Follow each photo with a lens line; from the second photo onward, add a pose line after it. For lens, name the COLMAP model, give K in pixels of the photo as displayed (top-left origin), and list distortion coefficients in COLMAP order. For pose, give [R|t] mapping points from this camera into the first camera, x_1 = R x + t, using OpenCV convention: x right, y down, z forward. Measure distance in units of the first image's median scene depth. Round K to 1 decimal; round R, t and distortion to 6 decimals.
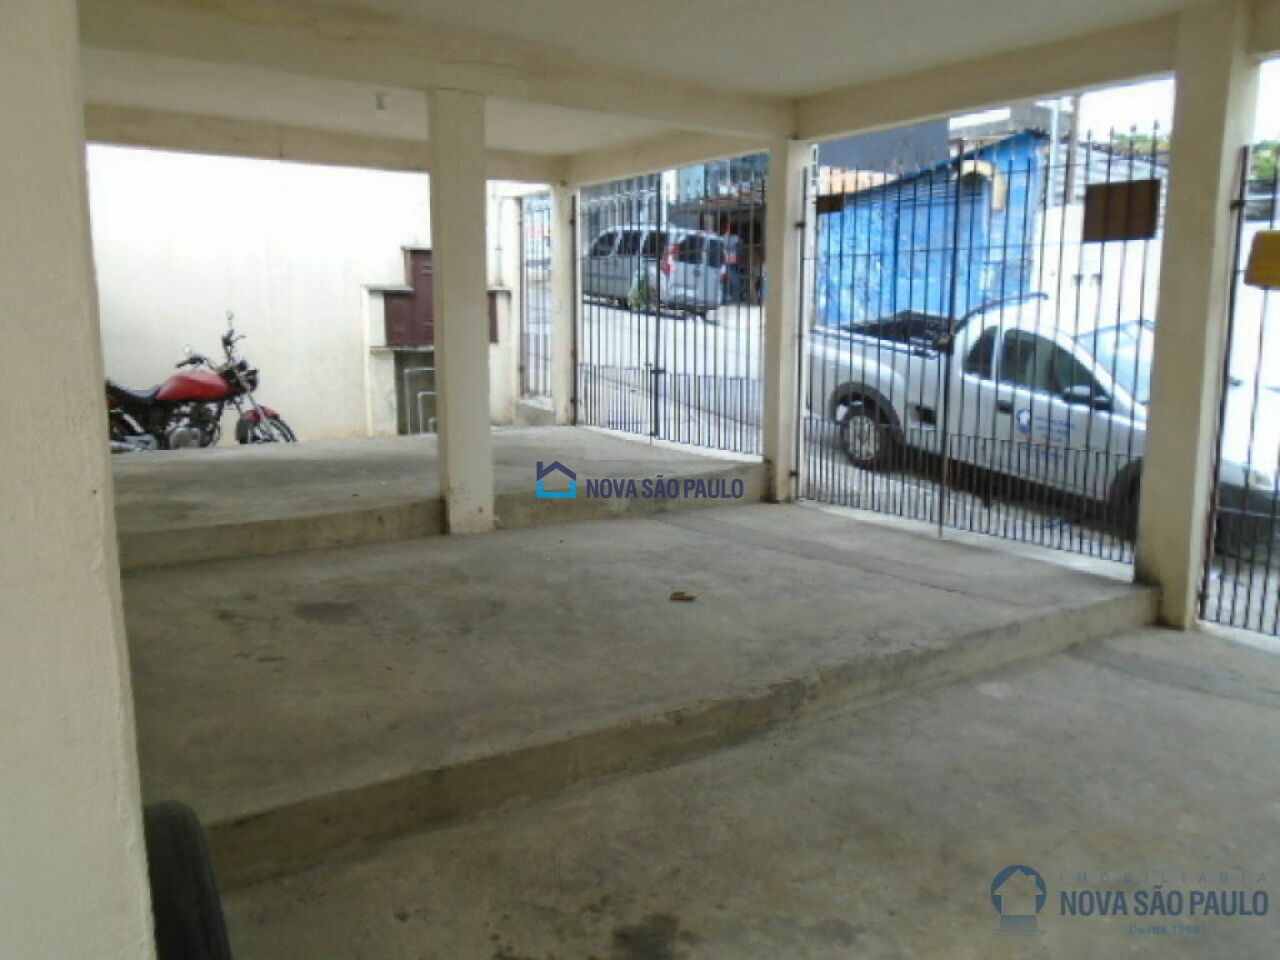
lens RADIAL K [[1071.8, 0, 642.8], [0, 1071.8, 480.2], [0, 0, 1]] dist [-0.004435, 0.011373]
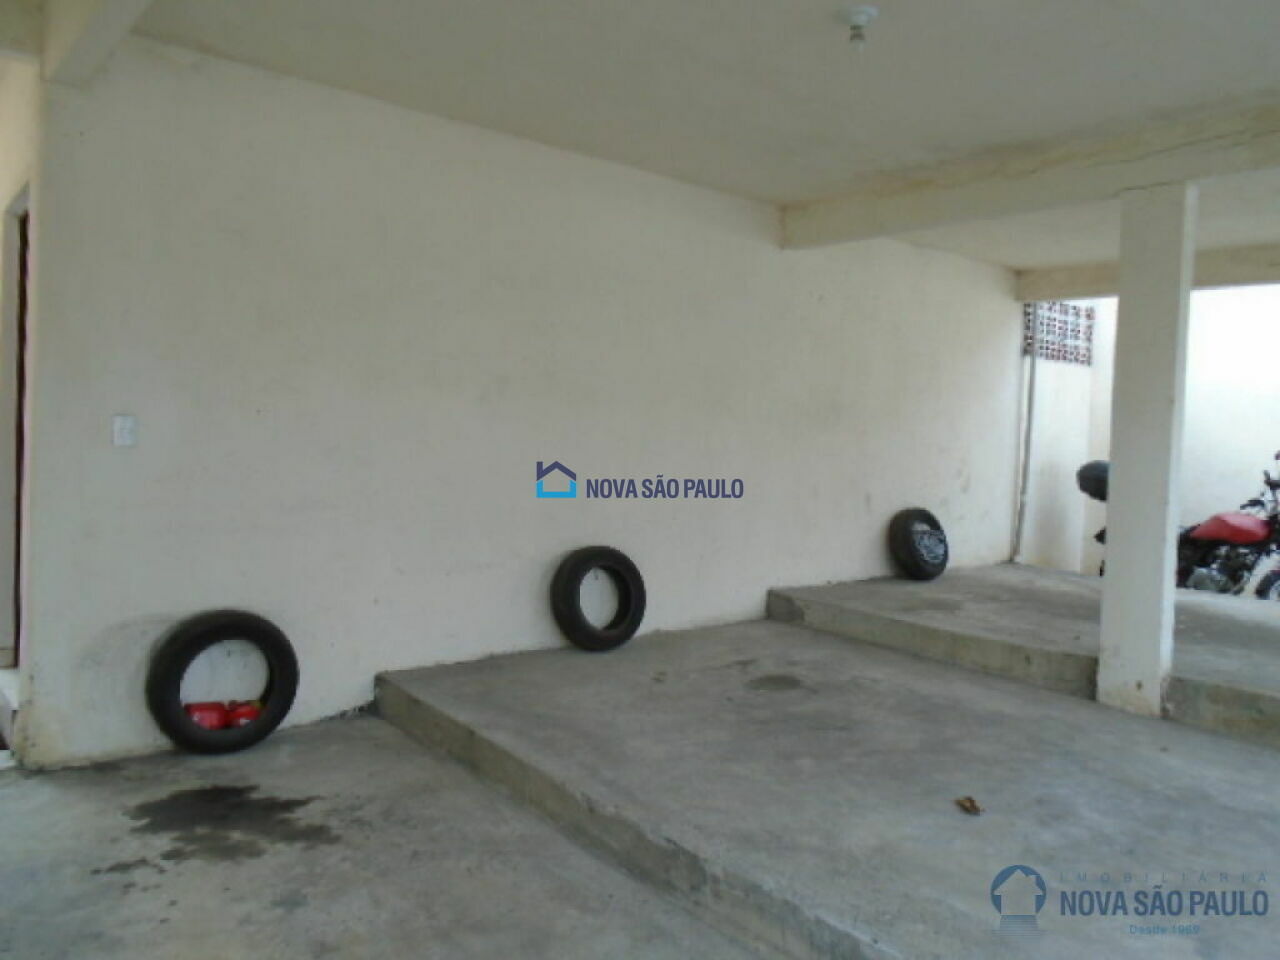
lens RADIAL K [[1071.8, 0, 642.8], [0, 1071.8, 480.2], [0, 0, 1]] dist [-0.004435, 0.011373]
pose [[0.001745, 0.038596, -0.999253, 0.832150], [-0.190660, 0.980937, 0.037556, -0.106730], [0.981655, 0.190452, 0.009070, 0.770124]]
